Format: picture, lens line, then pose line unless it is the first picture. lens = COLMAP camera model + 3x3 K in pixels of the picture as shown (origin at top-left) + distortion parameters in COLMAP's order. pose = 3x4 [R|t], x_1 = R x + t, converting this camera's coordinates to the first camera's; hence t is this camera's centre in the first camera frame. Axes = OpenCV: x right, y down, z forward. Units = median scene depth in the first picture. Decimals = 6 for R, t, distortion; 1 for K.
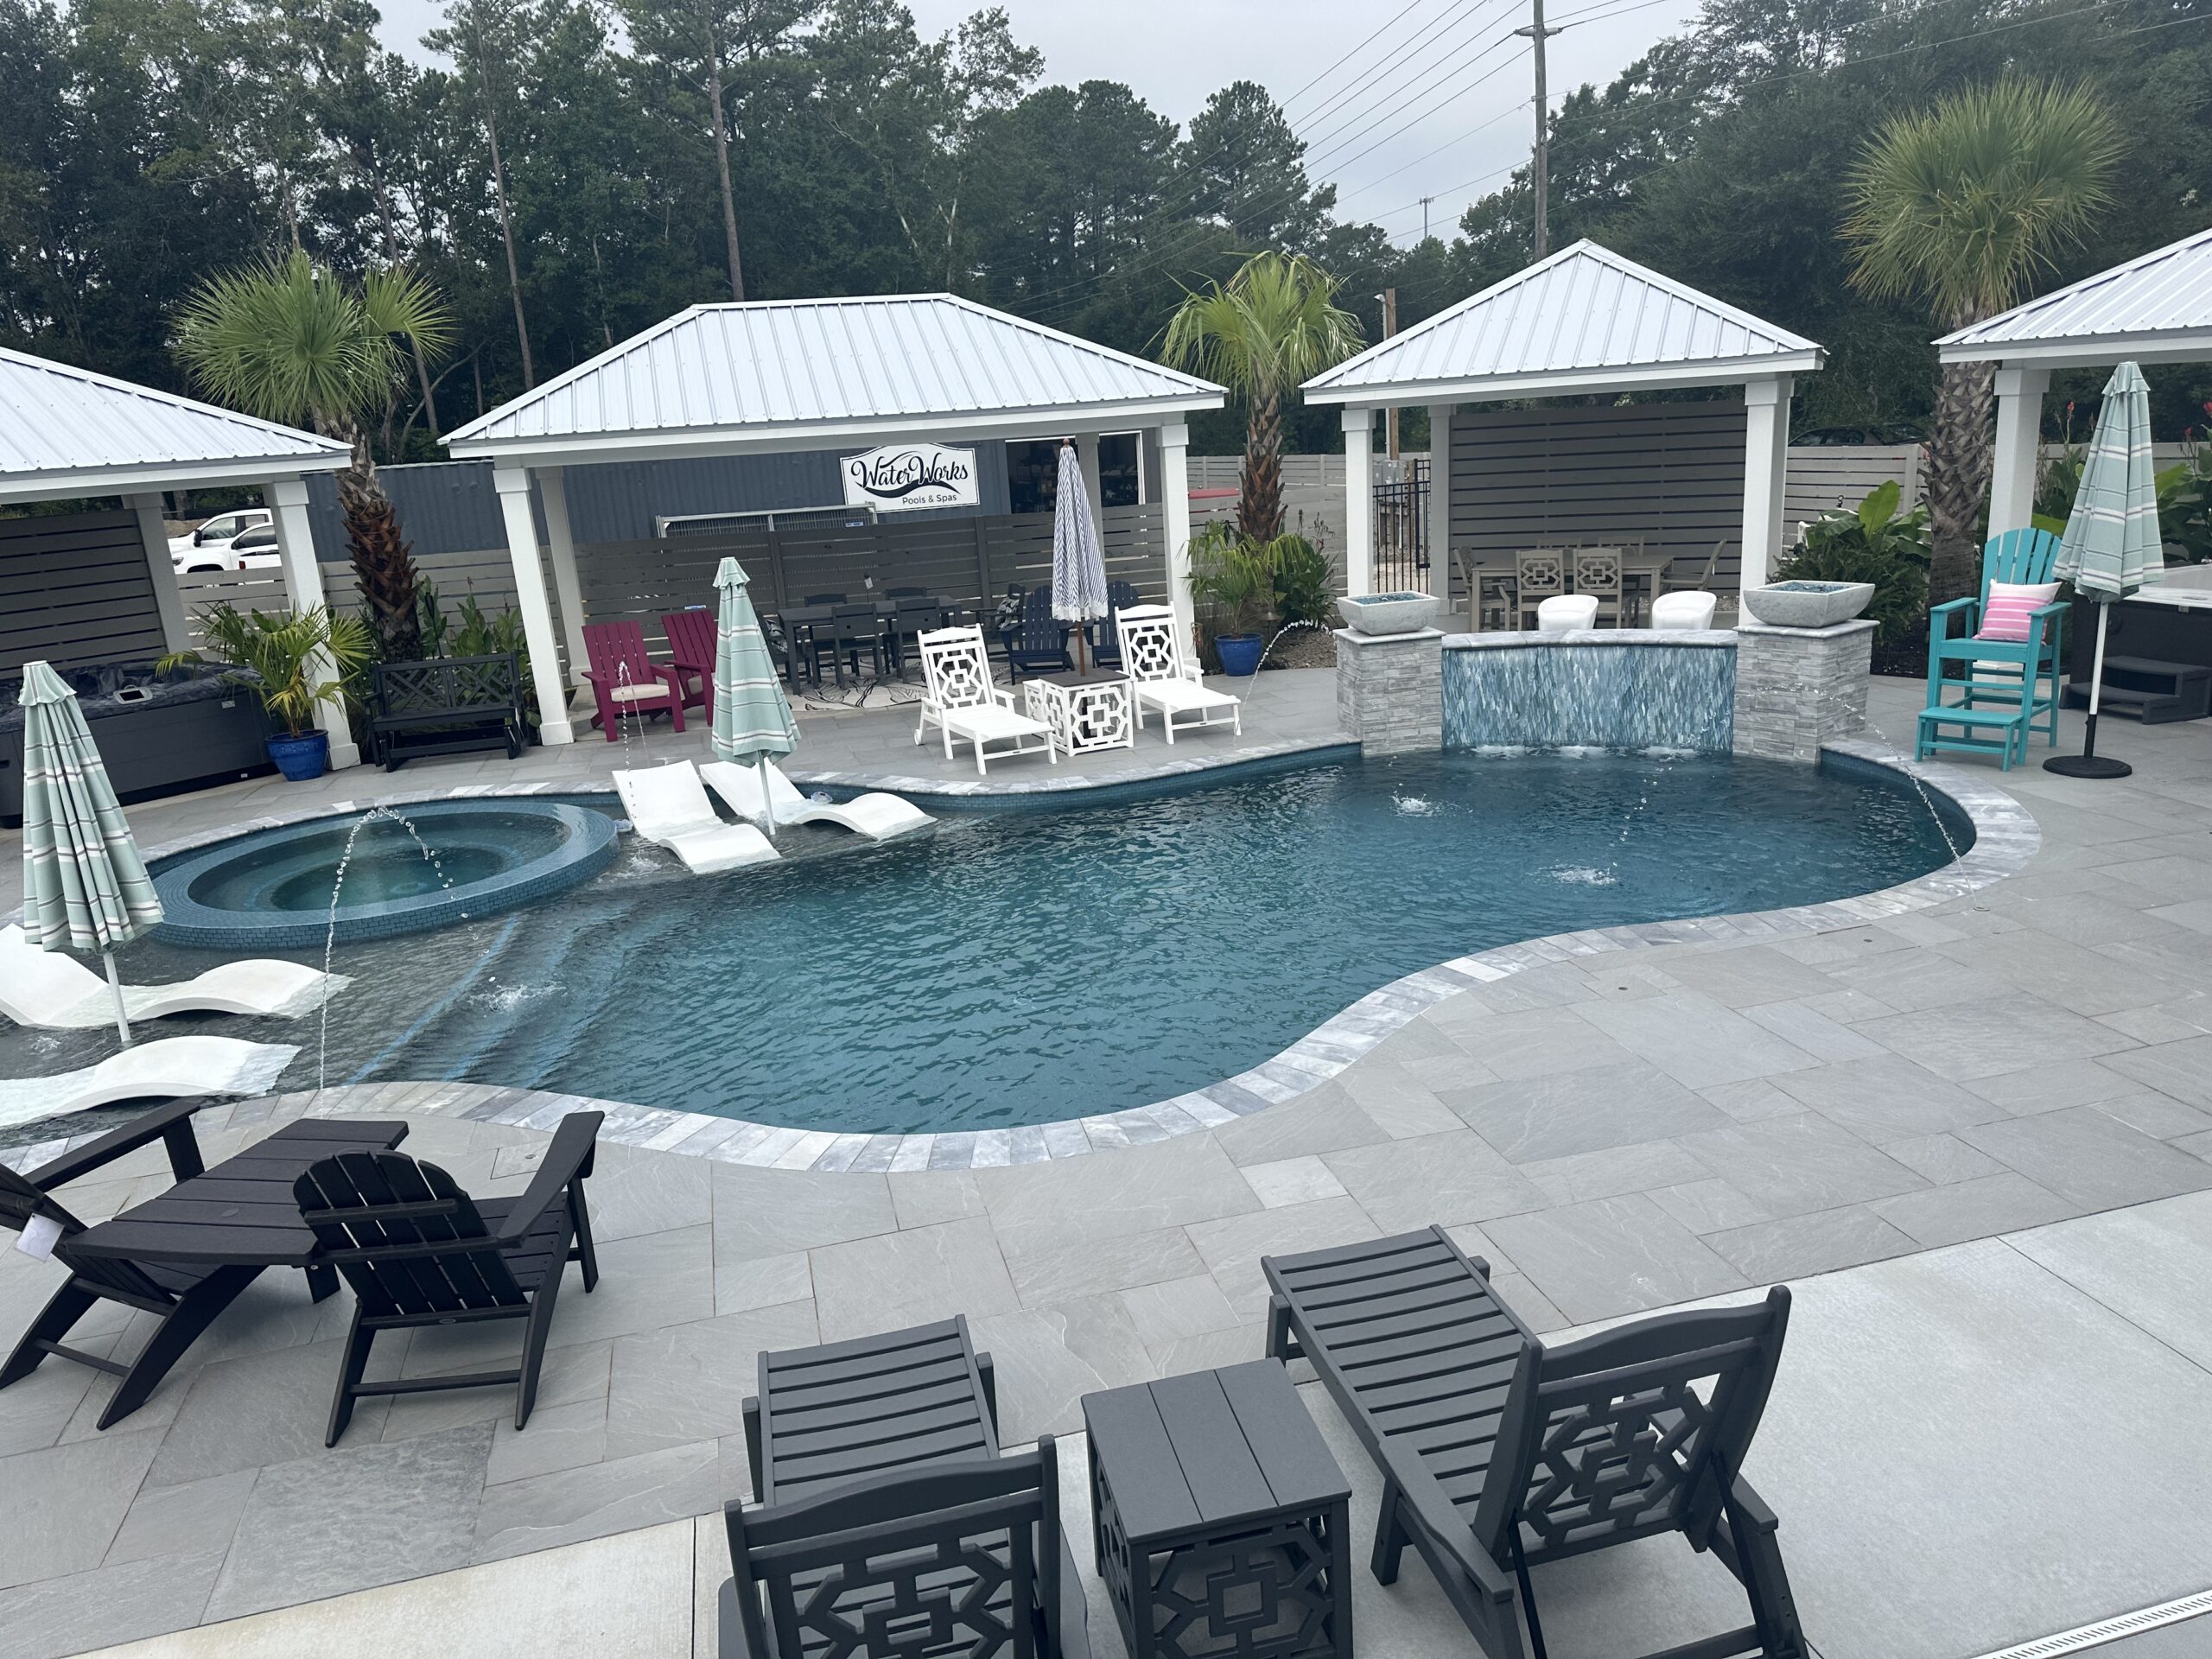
lens RADIAL K [[1539.8, 0, 1106.0], [0, 1539.8, 829.5], [0, 0, 1]] dist [0.156150, -0.216094]
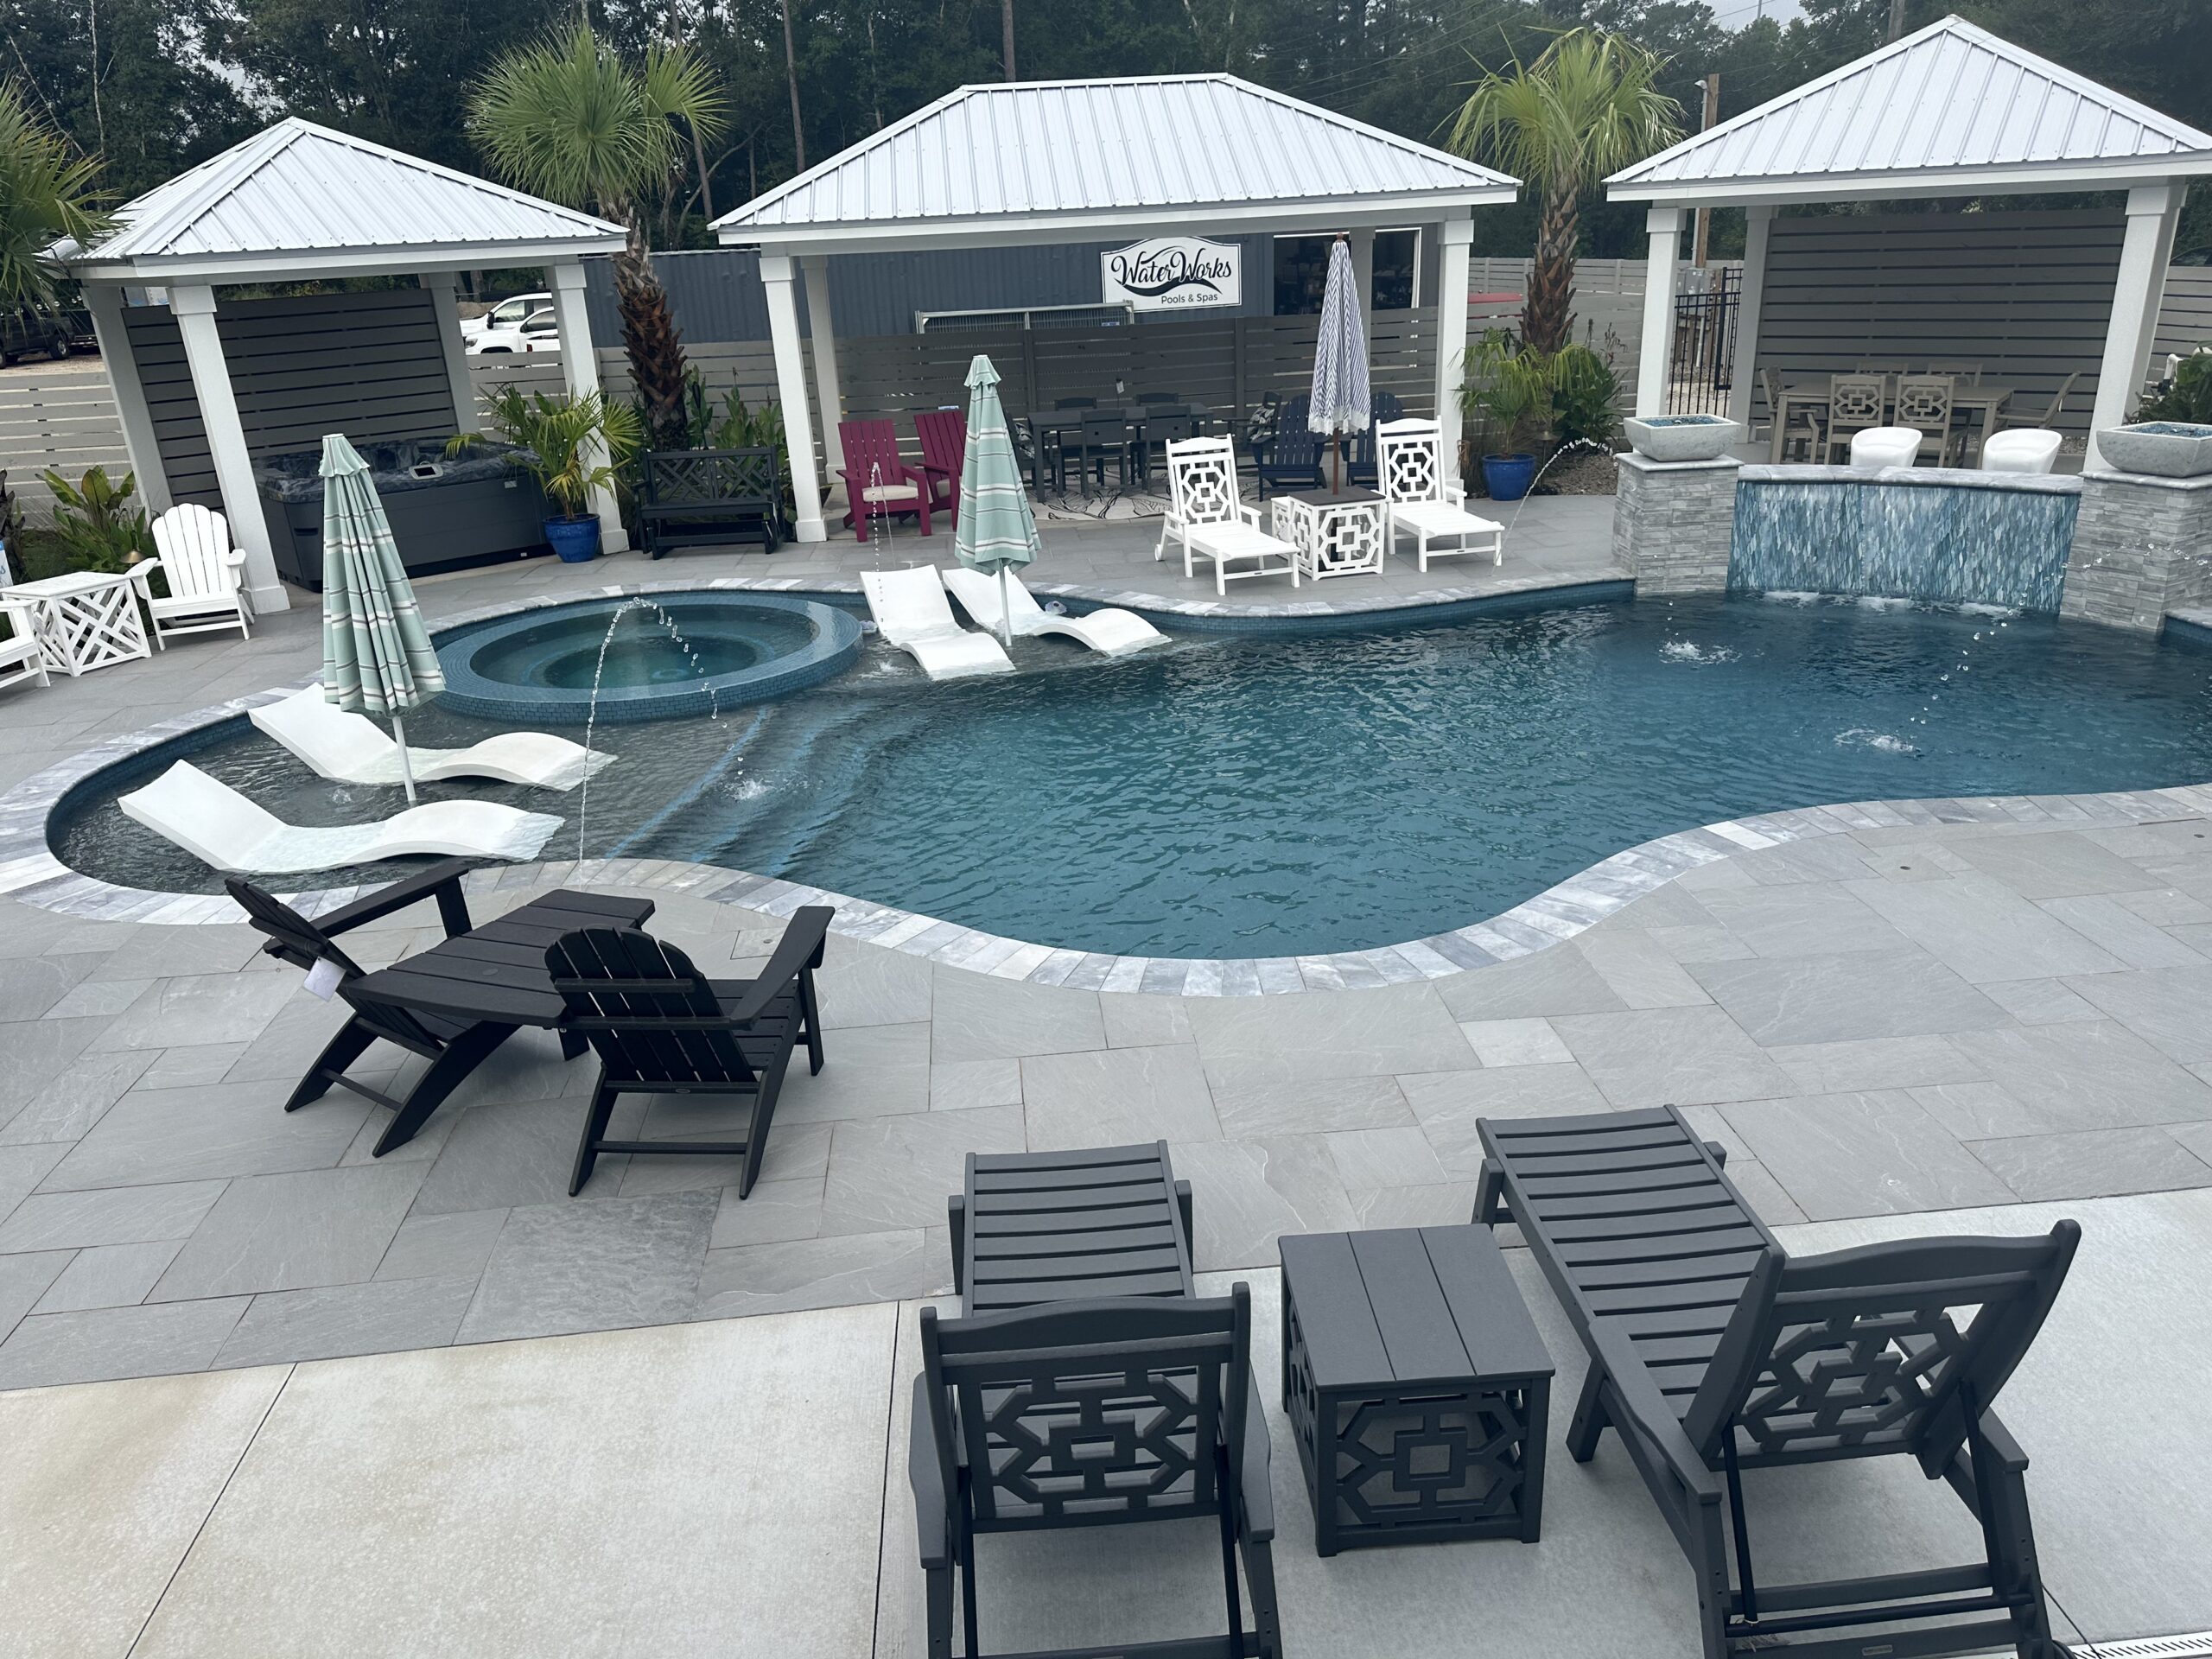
lens RADIAL K [[1549.4, 0, 1096.1], [0, 1549.4, 855.7], [0, 0, 1]] dist [0.013177, -0.008944]
pose [[0.985645, 0.081076, -0.148091, -0.001826], [-0.060684, 0.988659, 0.137370, -0.001269], [0.157549, -0.126411, 0.979387, 0.022775]]
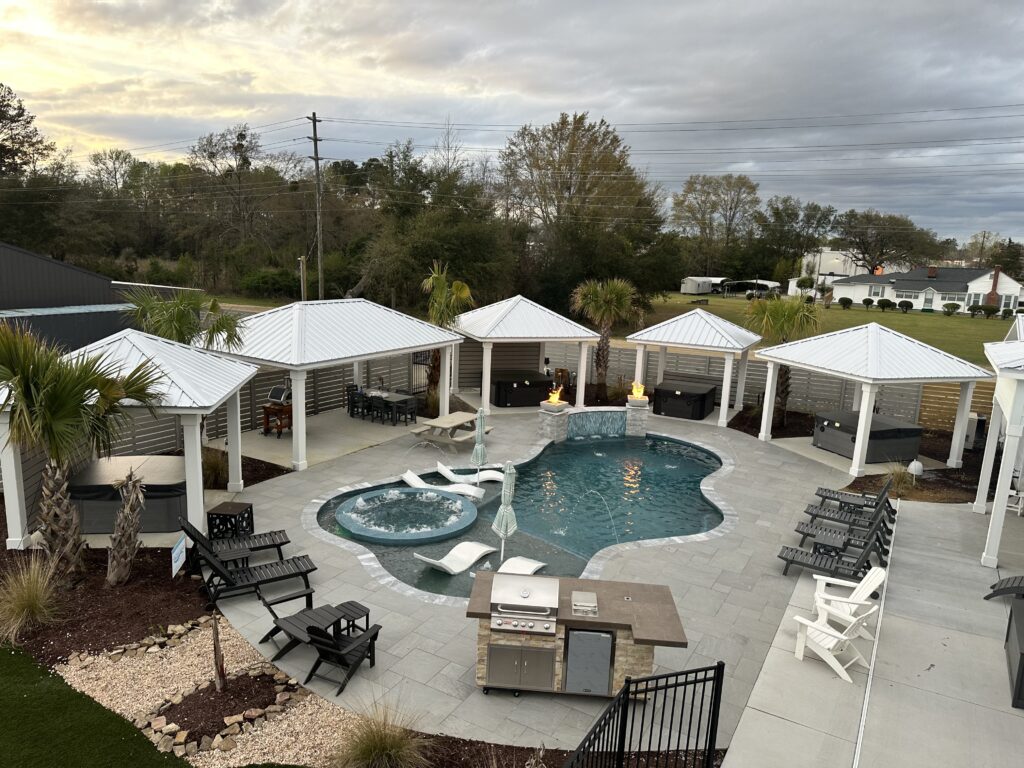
lens RADIAL K [[748.7, 0, 512.0], [0, 748.7, 384.0], [0, 0, 1]] dist [-0.003265, -0.001395]
pose [[0.684156, -0.041669, 0.728144, -1.281335], [0.101900, 0.994035, -0.038859, -0.142864], [-0.722182, 0.100784, 0.684321, -0.166383]]
